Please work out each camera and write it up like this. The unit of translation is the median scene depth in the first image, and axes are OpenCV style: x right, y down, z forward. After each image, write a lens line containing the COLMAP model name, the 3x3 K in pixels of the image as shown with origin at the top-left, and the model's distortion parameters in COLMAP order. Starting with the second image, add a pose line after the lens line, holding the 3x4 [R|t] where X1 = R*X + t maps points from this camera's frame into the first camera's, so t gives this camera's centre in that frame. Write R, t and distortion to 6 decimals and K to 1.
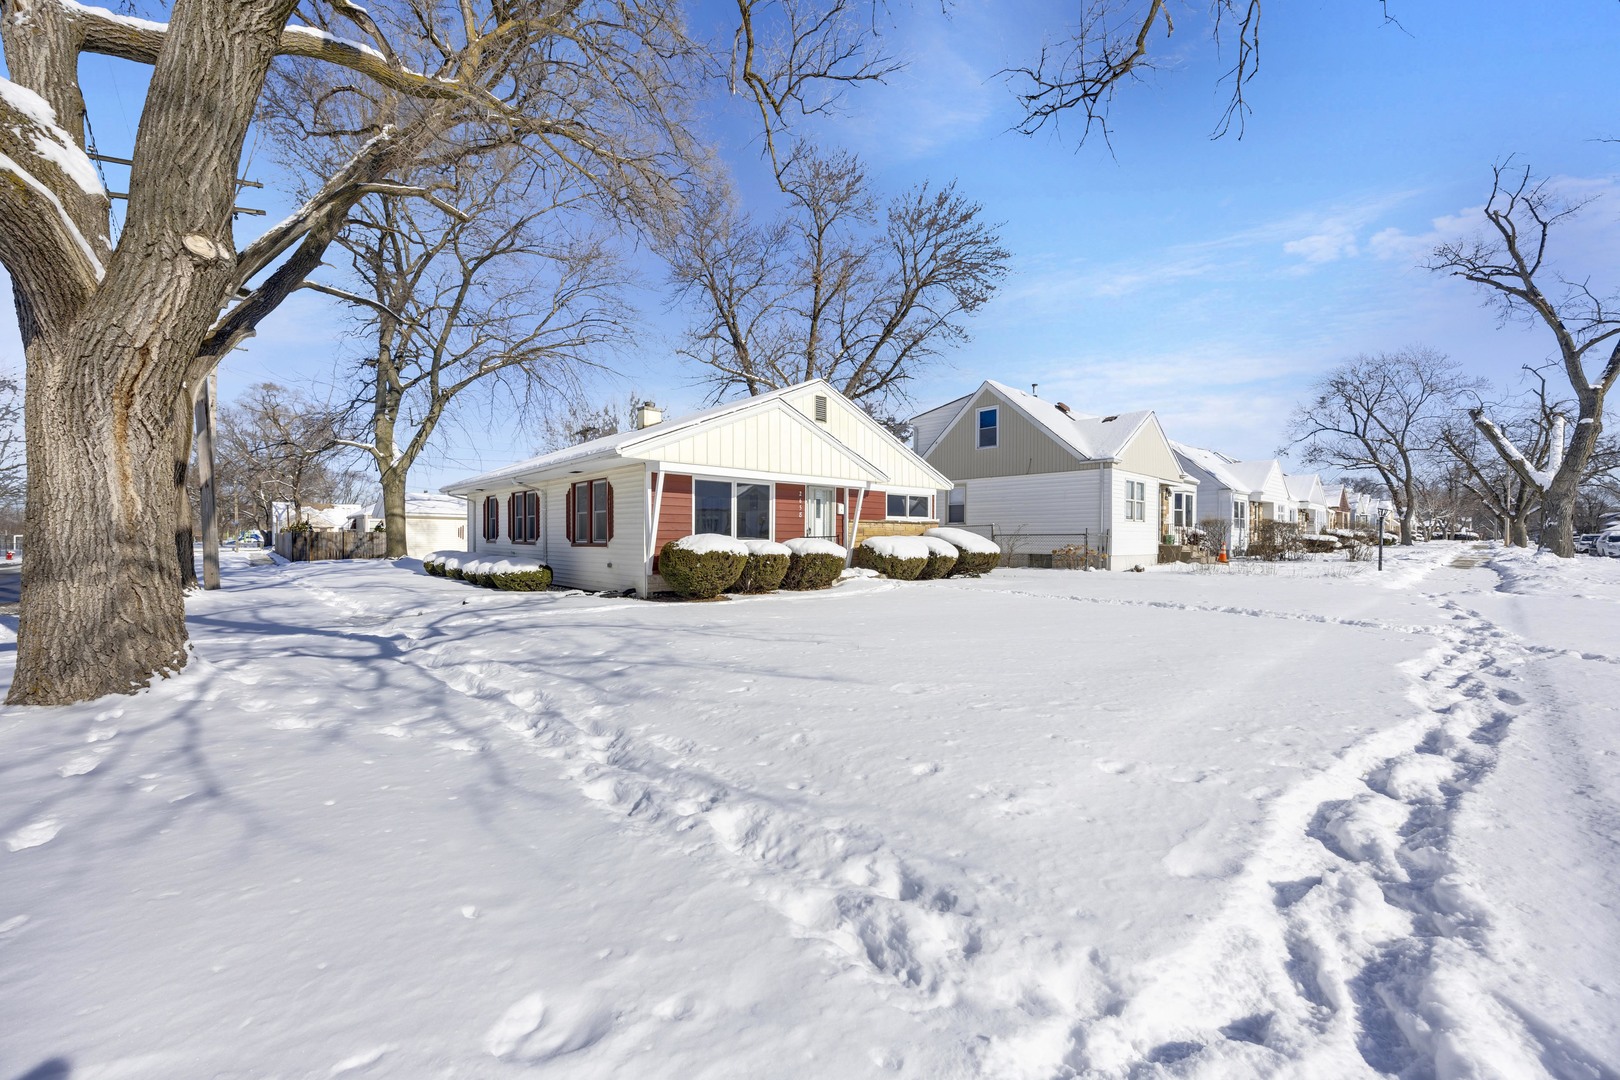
lens RADIAL K [[633.9, 0, 813.2], [0, 633.9, 540.5], [0, 0, 1]] dist [0.001318, 0.000018]
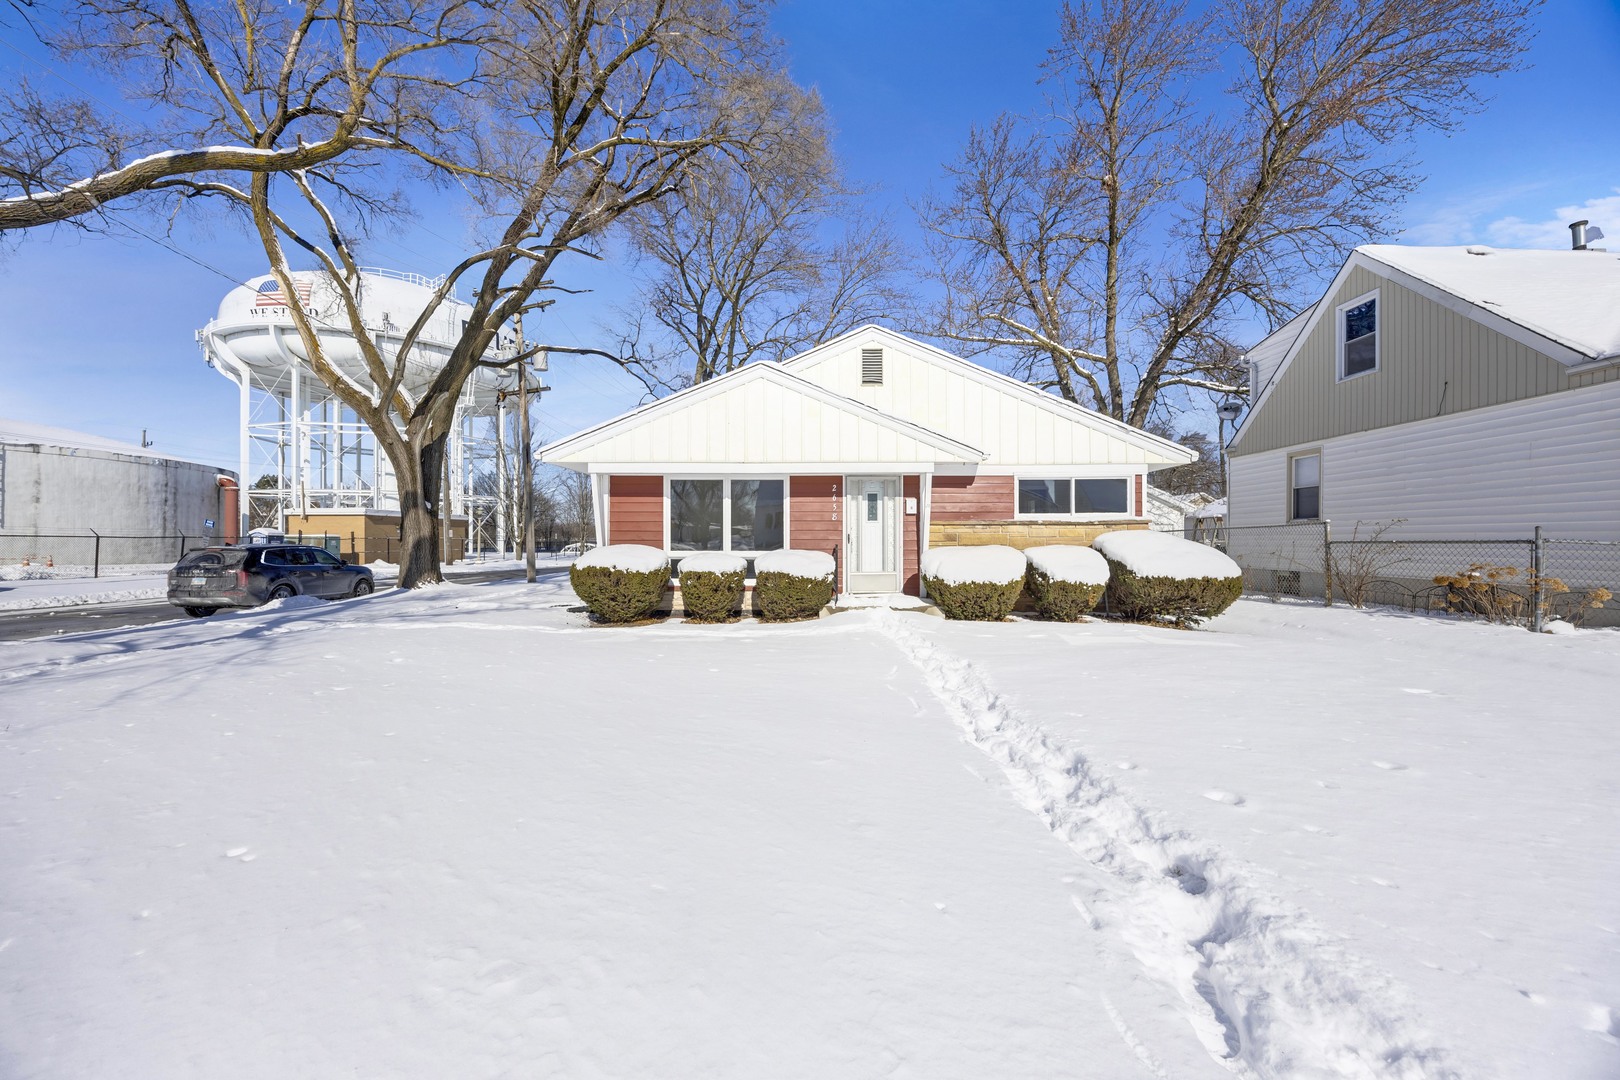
lens RADIAL K [[633.9, 0, 813.2], [0, 633.9, 540.5], [0, 0, 1]] dist [0.001318, 0.000018]
pose [[0.712281, -0.003401, -0.701887, 0.468036], [-0.003495, 0.999959, -0.008393, -0.006688], [0.701886, 0.008431, 0.712239, 0.454119]]
